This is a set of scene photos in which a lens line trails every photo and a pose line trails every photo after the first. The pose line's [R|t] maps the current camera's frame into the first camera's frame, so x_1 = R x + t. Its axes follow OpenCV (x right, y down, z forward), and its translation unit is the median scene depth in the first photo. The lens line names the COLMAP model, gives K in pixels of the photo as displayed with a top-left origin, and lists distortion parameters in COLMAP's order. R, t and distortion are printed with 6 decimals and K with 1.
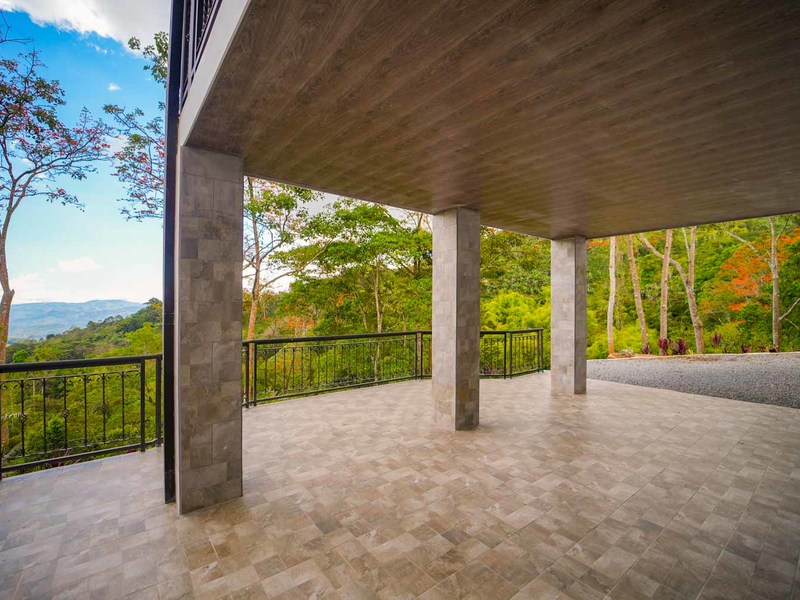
lens RADIAL K [[366.3, 0, 403.3], [0, 366.3, 298.9], [0, 0, 1]] dist [0.001504, -0.001621]
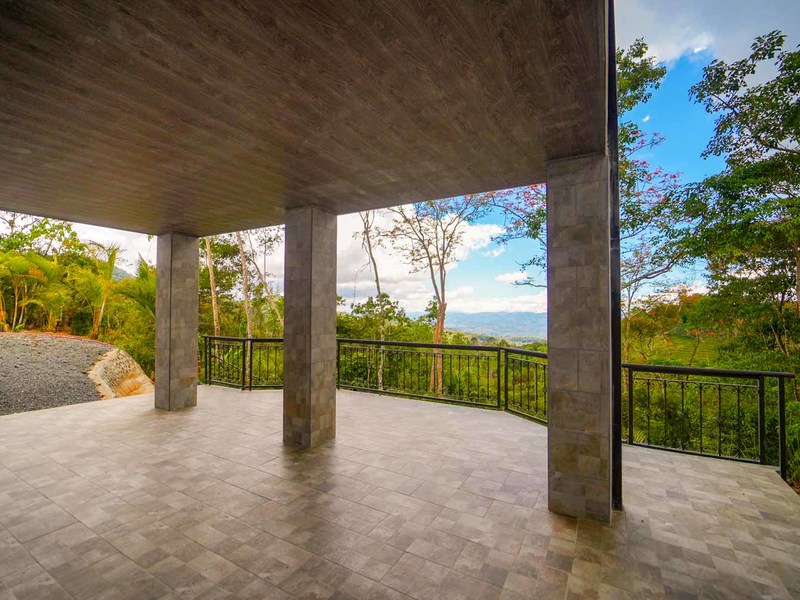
lens RADIAL K [[366.3, 0, 402.0], [0, 366.3, 303.2], [0, 0, 1]] dist [0.001504, -0.001621]
pose [[0.369374, -0.017885, -0.929109, 1.185154], [0.004368, 0.999837, -0.017510, 0.015336], [0.929271, 0.002410, 0.369392, 0.946998]]
